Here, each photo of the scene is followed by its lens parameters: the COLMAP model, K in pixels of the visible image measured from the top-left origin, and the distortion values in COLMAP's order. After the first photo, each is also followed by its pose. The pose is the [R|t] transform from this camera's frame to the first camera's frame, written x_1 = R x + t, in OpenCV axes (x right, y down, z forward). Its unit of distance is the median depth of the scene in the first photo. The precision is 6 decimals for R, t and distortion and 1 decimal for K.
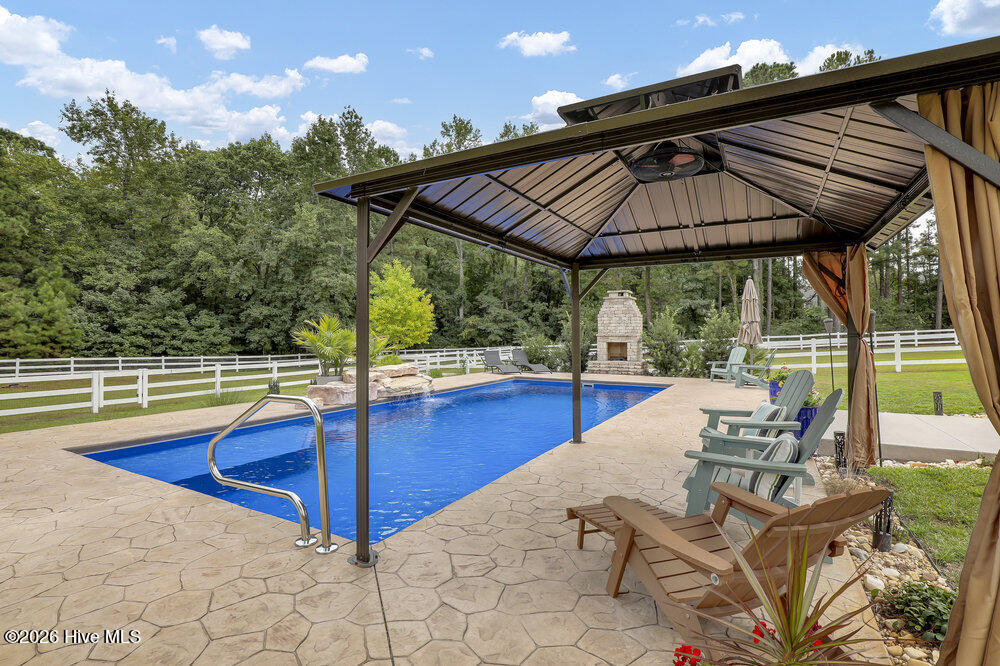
lens RADIAL K [[460.6, 0, 500.0], [0, 460.6, 333.0], [0, 0, 1]] dist [-0.028439, 0.000028]
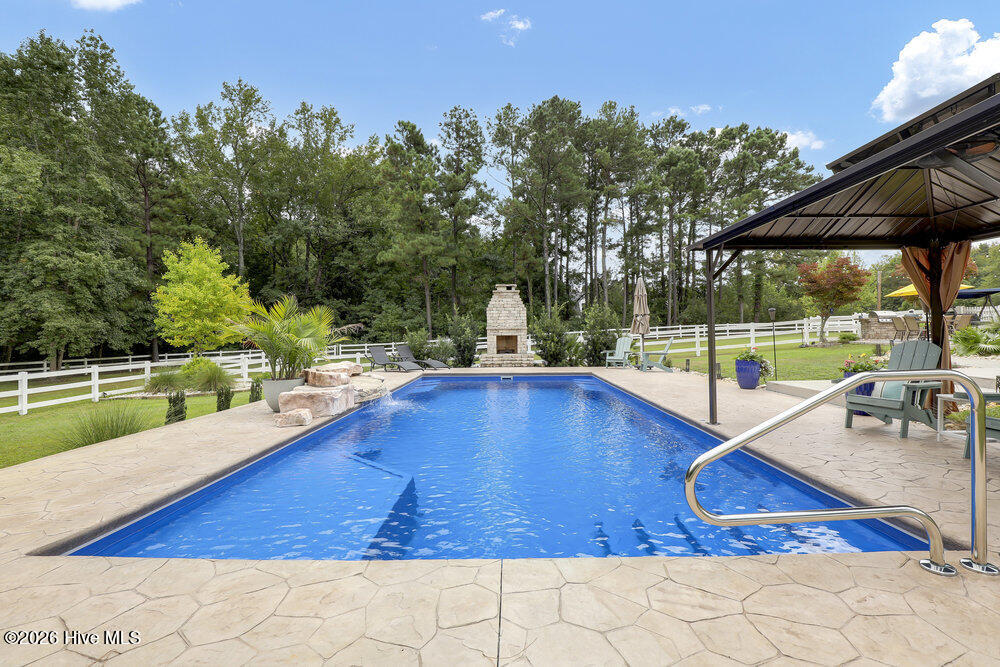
lens RADIAL K [[454.4, 0, 502.8], [0, 454.4, 330.8], [0, 0, 1]] dist [-0.023899, 0.001026]
pose [[0.879655, -0.005055, 0.475586, -0.135808], [0.007686, 0.999964, -0.003587, 0.007982], [-0.475551, 0.006810, 0.879662, 0.071640]]
